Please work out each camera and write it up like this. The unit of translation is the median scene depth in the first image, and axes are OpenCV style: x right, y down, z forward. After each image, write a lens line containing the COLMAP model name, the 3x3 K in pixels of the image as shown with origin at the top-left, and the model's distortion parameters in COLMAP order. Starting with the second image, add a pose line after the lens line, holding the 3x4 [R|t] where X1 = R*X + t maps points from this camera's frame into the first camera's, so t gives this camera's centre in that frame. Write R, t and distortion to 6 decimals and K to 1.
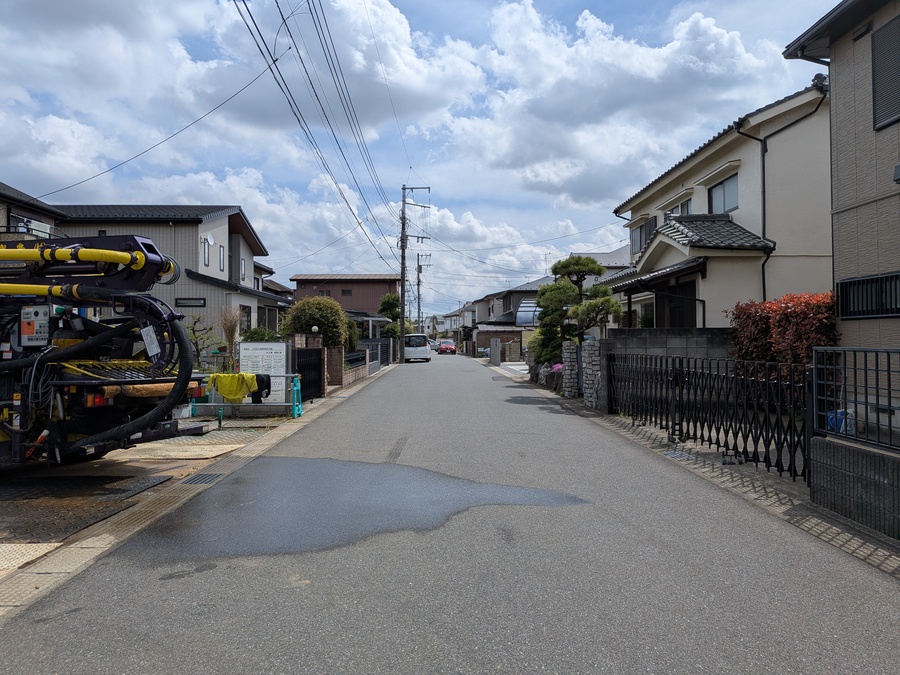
lens RADIAL K [[642.8, 0, 449.2], [0, 642.8, 324.0], [0, 0, 1]] dist [0.064196, -0.058195]
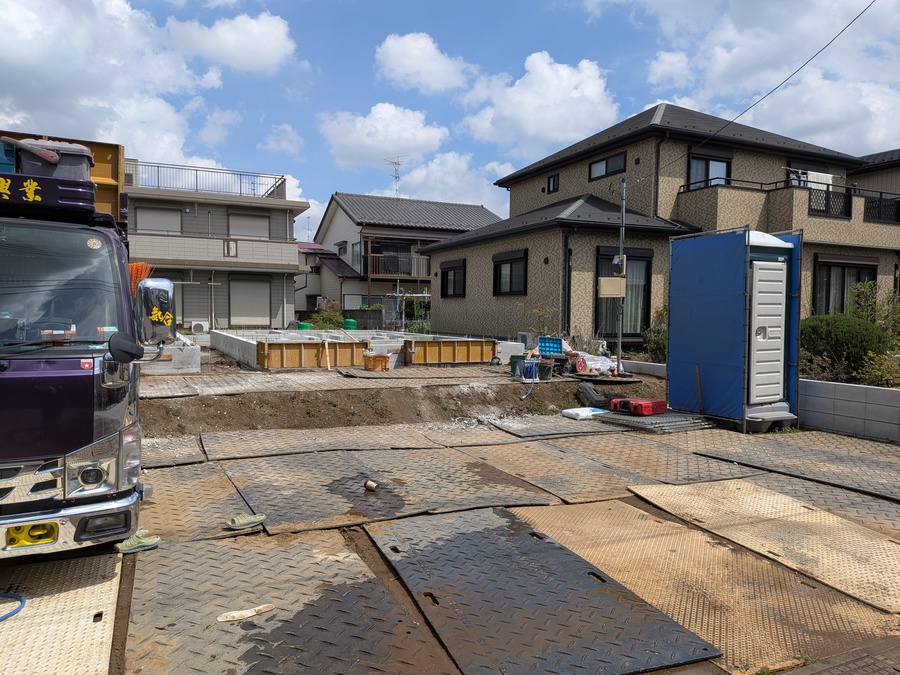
lens RADIAL K [[644.3, 0, 439.1], [0, 644.3, 347.2], [0, 0, 1]] dist [0.102969, -0.171799]
pose [[0.396952, 0.056184, -0.916118, -0.025111], [0.010786, 0.997770, 0.065865, 0.003186], [0.917776, -0.036026, 0.395461, 0.121038]]
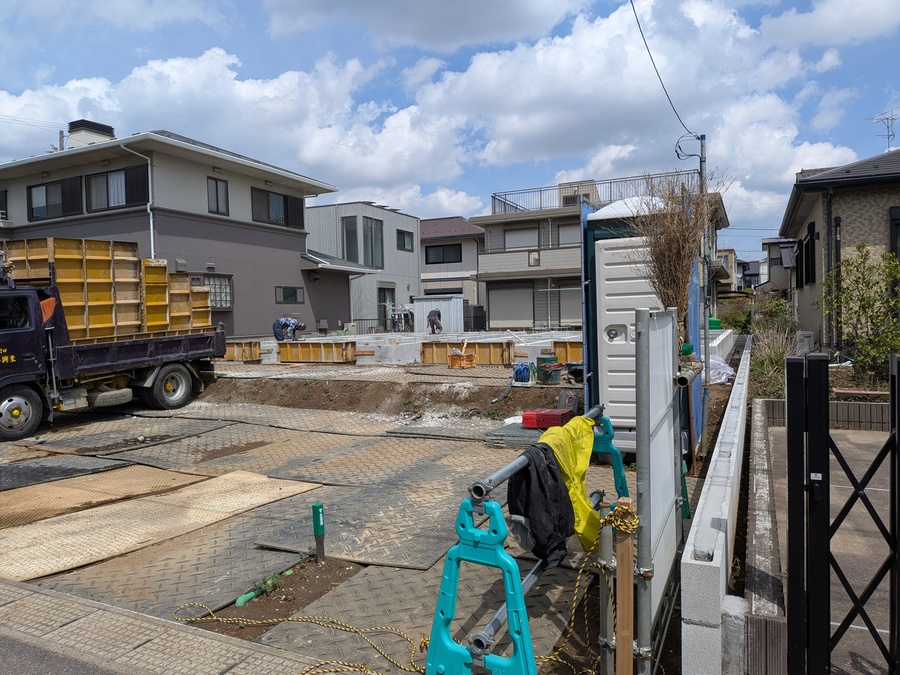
lens RADIAL K [[642.1, 0, 442.7], [0, 642.1, 331.5], [0, 0, 1]] dist [0.081622, -0.127743]
pose [[-0.449975, 0.033605, -0.892409, -0.018561], [0.045005, 0.998875, 0.014922, 0.008933], [0.891906, -0.033448, -0.450982, 0.328474]]
